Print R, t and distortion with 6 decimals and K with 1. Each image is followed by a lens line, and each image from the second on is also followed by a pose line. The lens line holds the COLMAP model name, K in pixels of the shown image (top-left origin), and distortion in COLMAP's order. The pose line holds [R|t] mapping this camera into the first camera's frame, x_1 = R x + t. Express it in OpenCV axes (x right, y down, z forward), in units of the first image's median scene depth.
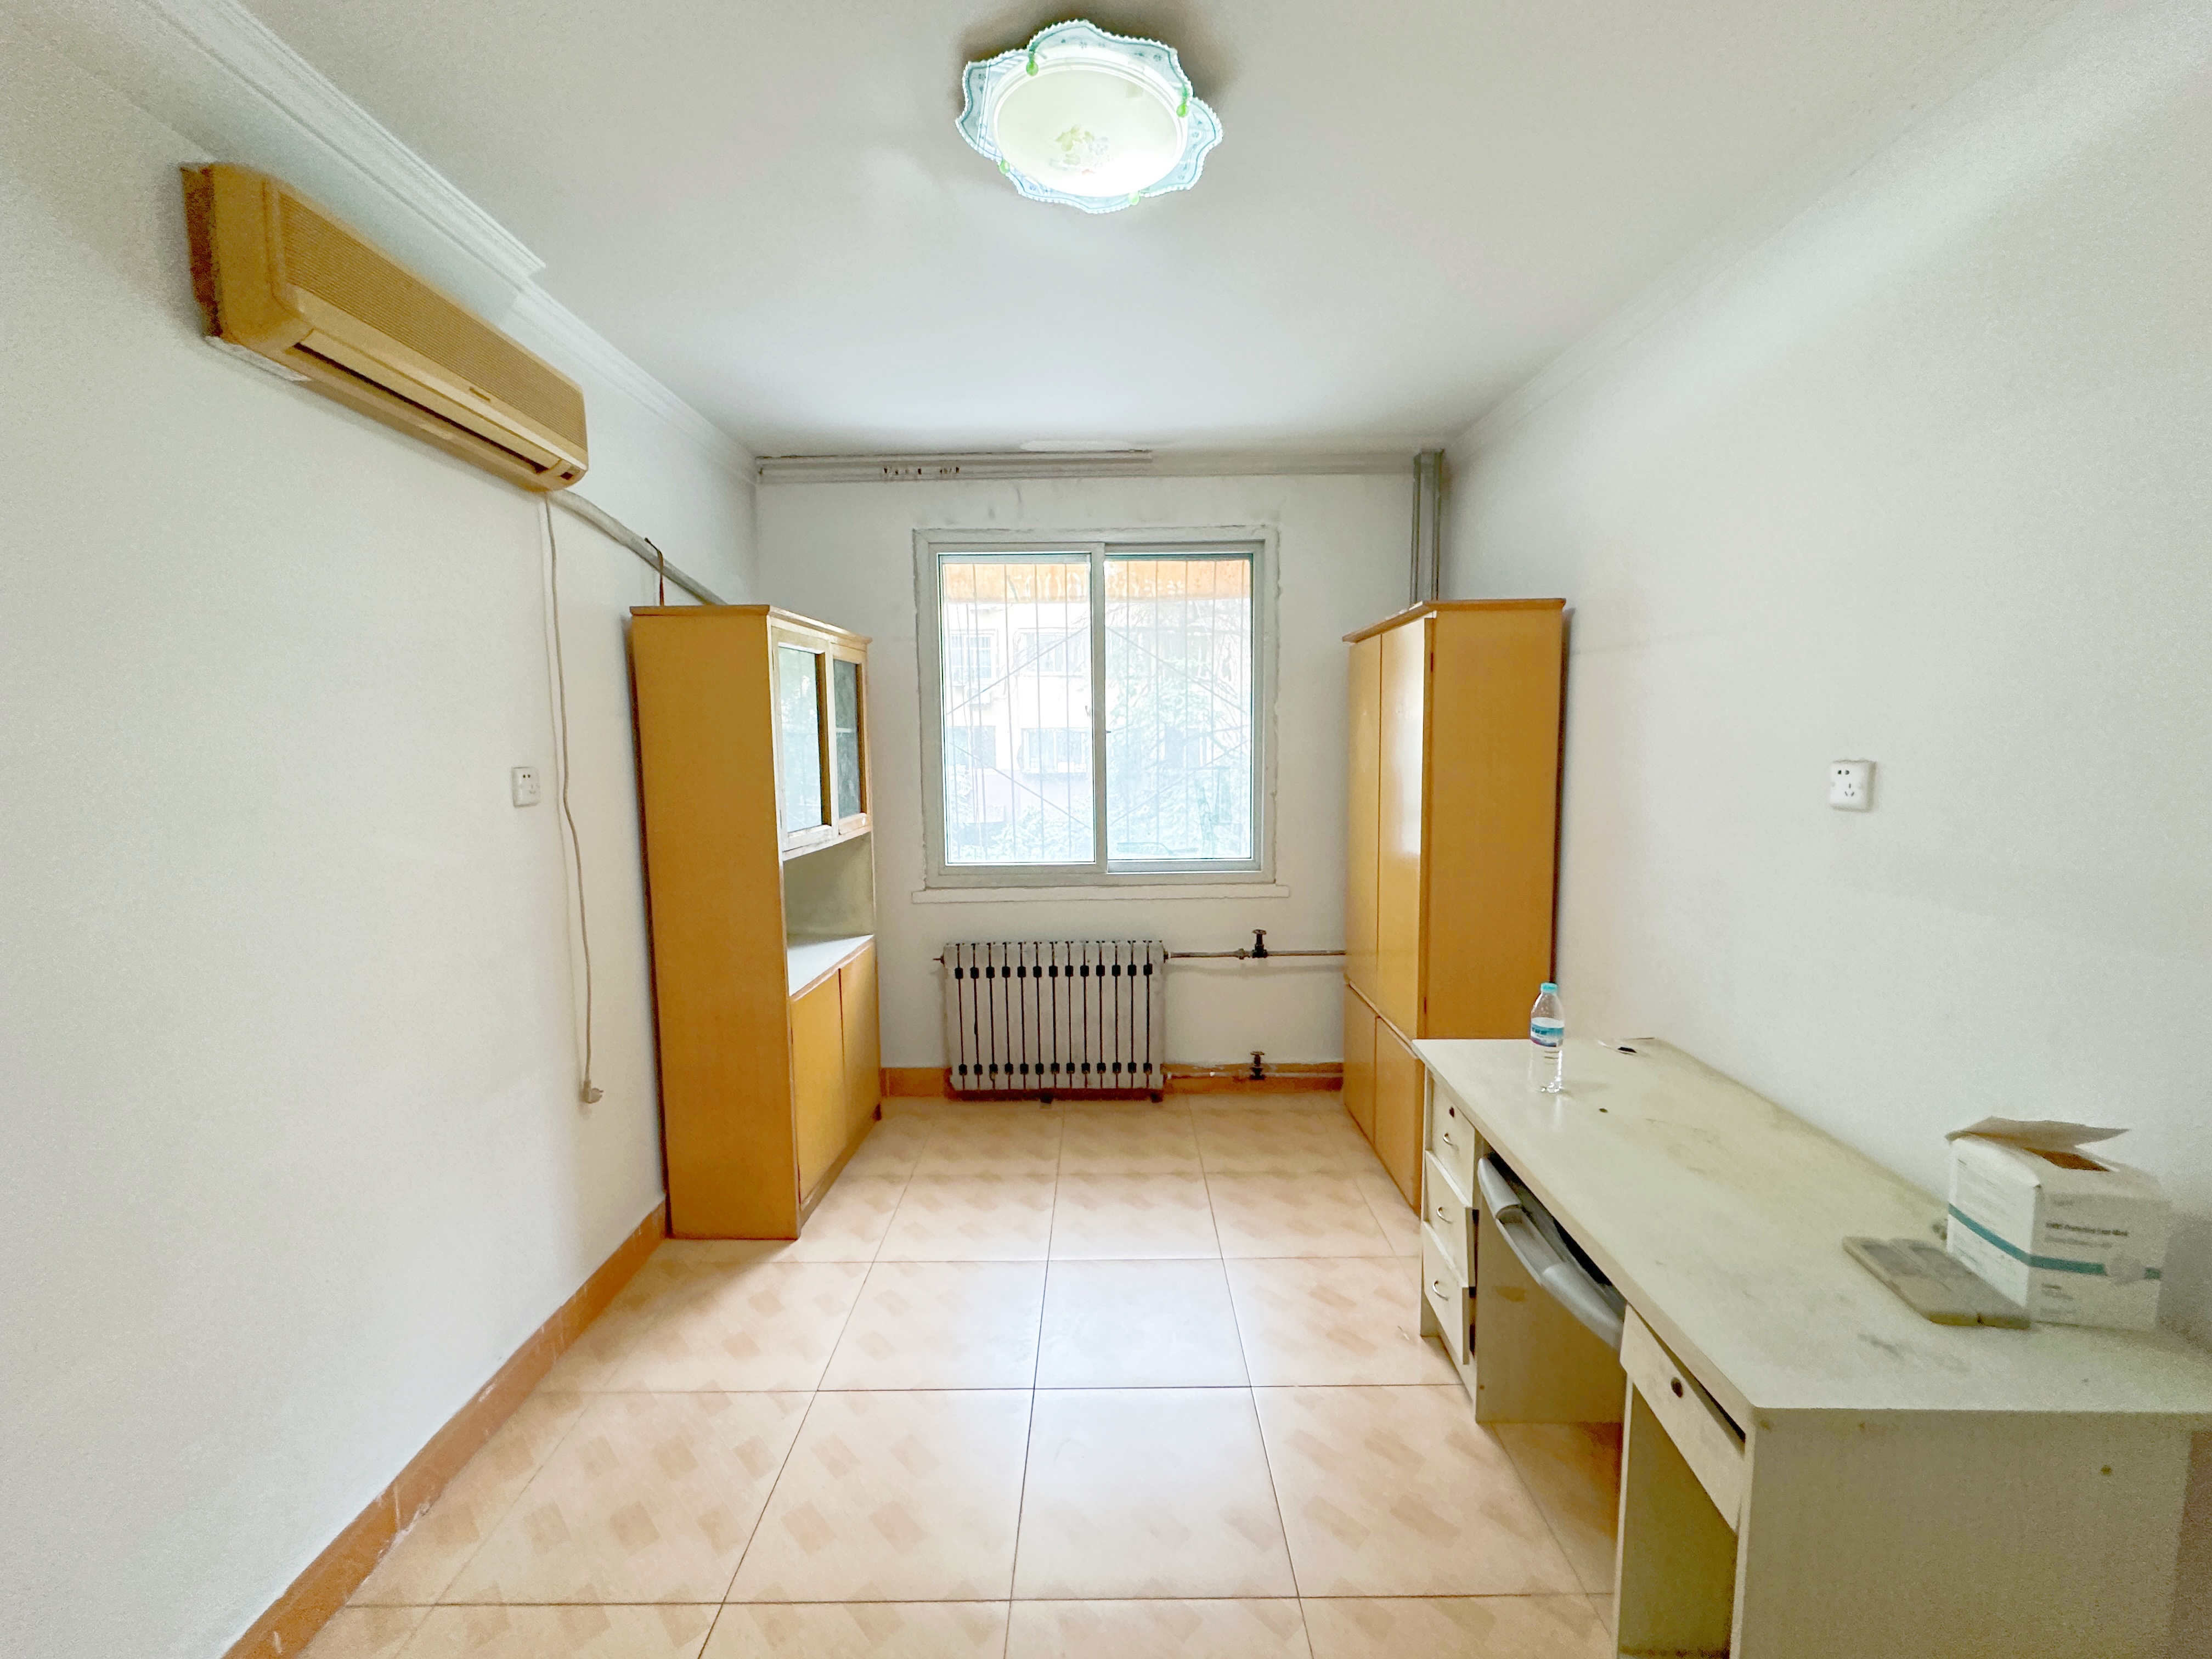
lens RADIAL K [[890.1, 0, 1110.4], [0, 890.1, 835.8], [0, 0, 1]] dist [0.000750, -0.000258]
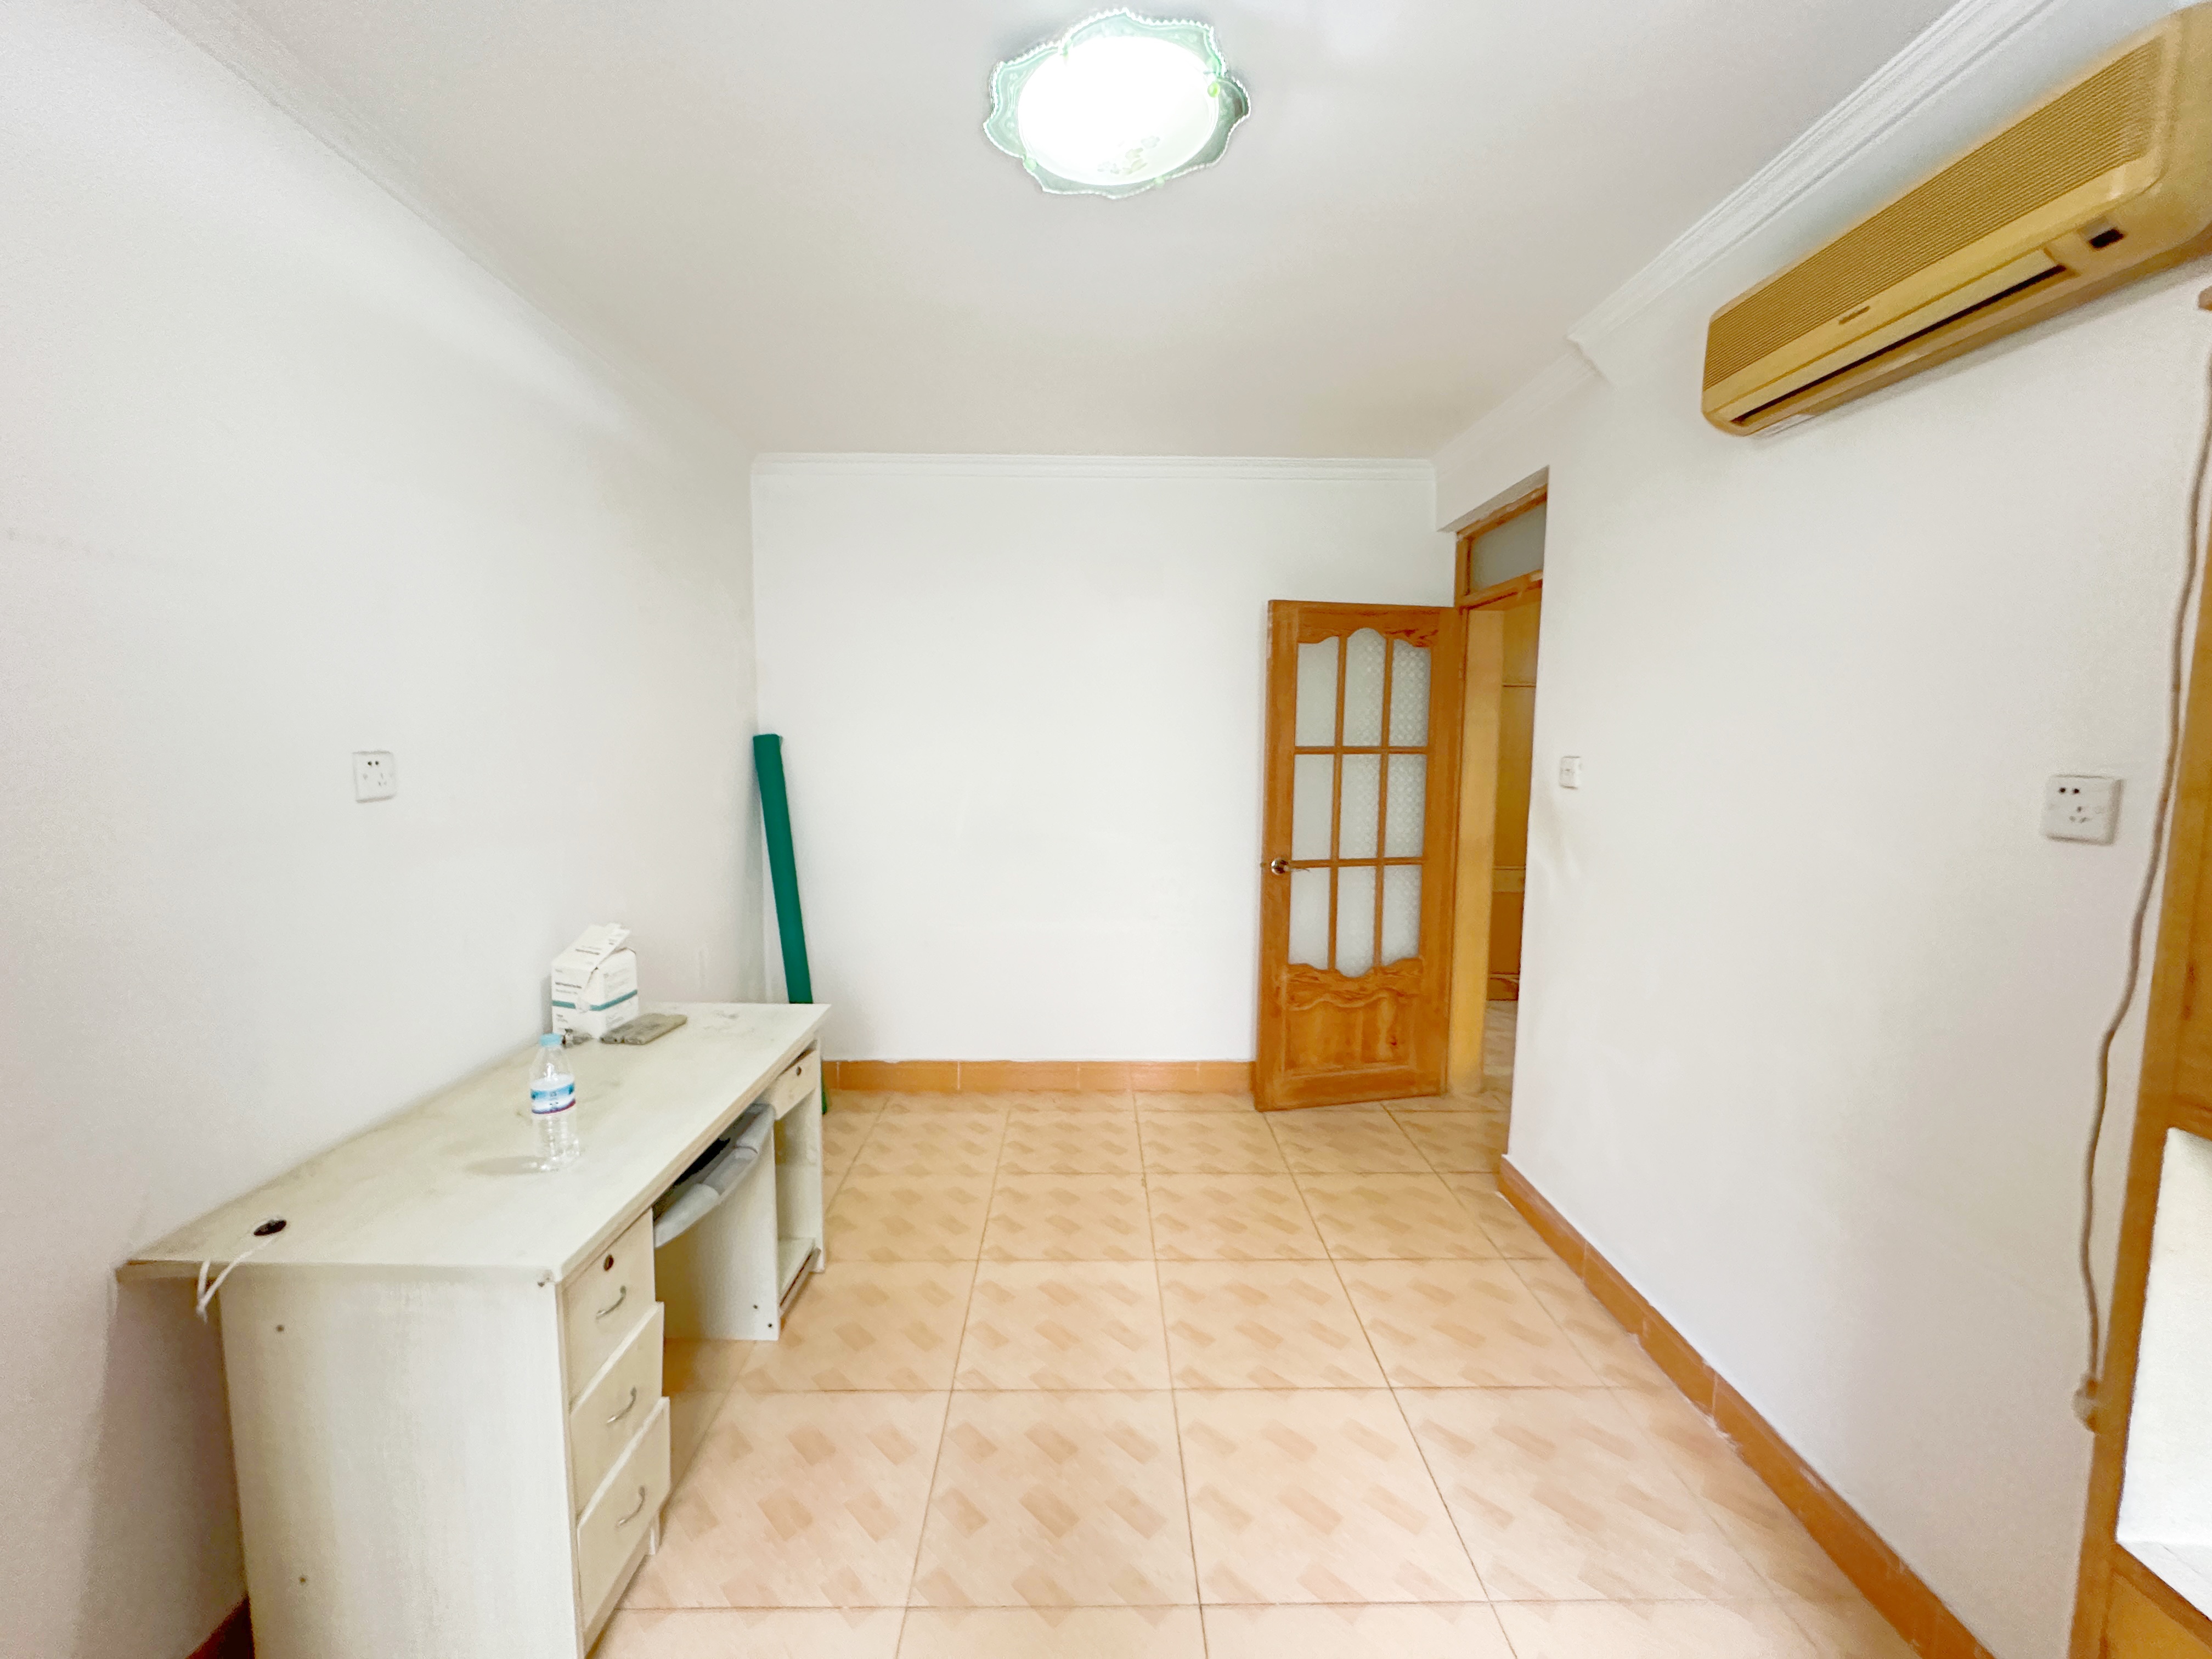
lens RADIAL K [[890.1, 0, 1110.9], [0, 890.1, 823.8], [0, 0, 1]] dist [0.000750, -0.000258]
pose [[-0.999781, 0.002070, -0.020825, 0.004438], [-0.002138, 0.979784, 0.200046, -0.196780], [0.020818, 0.200047, -0.979565, 1.916196]]
